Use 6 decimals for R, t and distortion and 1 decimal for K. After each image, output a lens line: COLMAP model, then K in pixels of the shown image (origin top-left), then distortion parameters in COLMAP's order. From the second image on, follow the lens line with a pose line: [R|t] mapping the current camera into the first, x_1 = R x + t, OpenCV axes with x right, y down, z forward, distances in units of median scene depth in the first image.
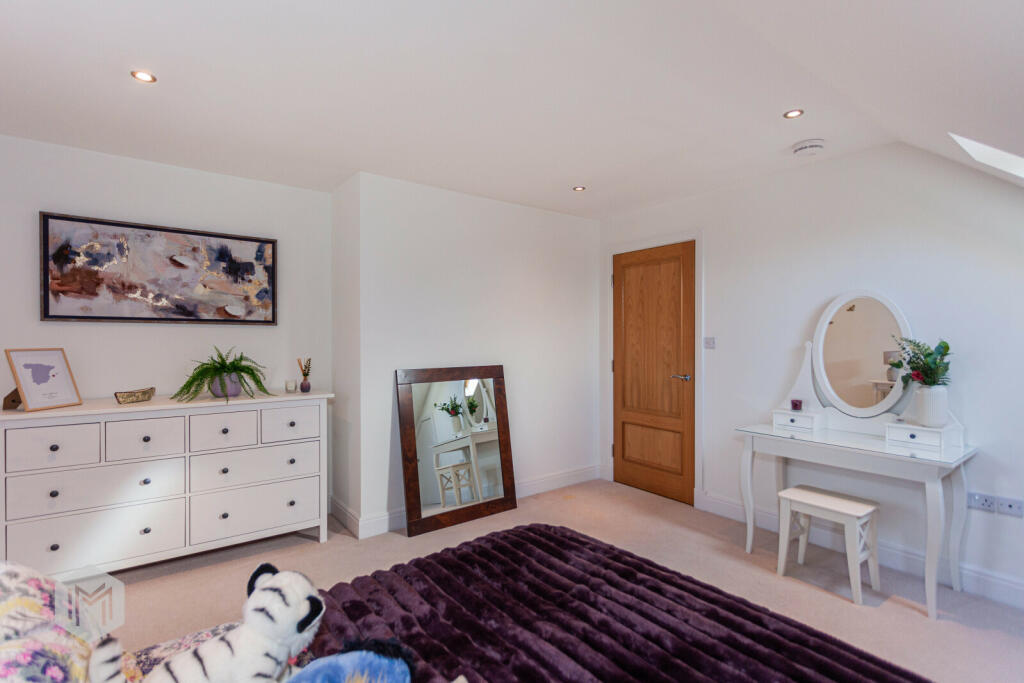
lens RADIAL K [[497.9, 0, 515.3], [0, 497.9, 338.7], [0, 0, 1]] dist [-0.005640, 0.000206]
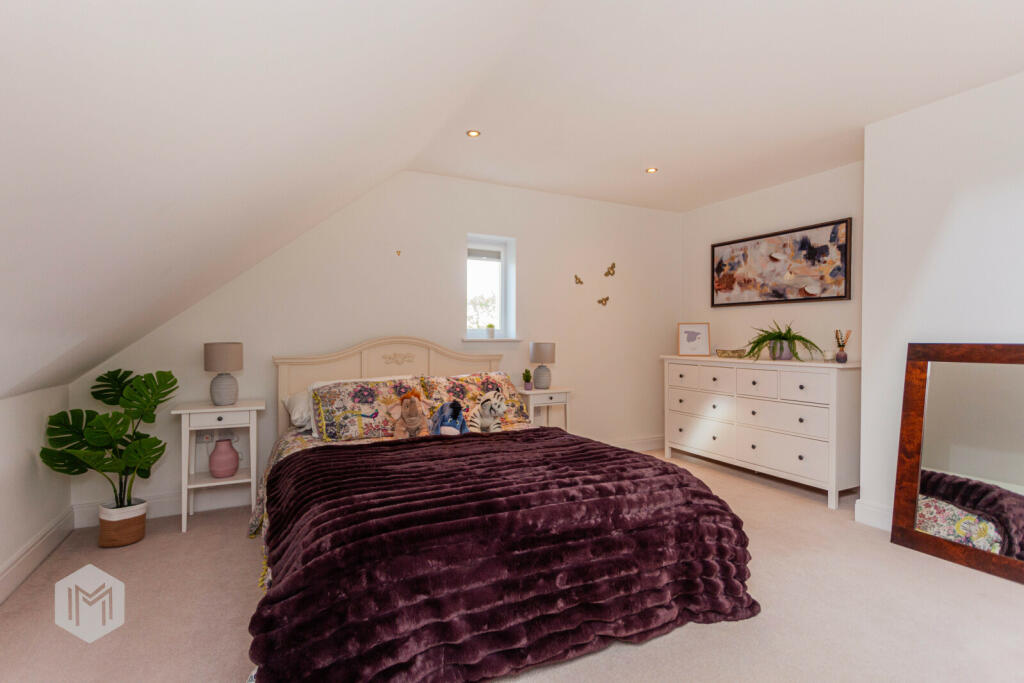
lens RADIAL K [[497.9, 0, 514.7], [0, 497.9, 342.0], [0, 0, 1]] dist [-0.005640, 0.000206]
pose [[-0.202021, 0.007167, -0.979355, 0.747688], [-0.002237, 0.999967, 0.007779, 0.060852], [0.979379, 0.003762, -0.201998, 0.571563]]
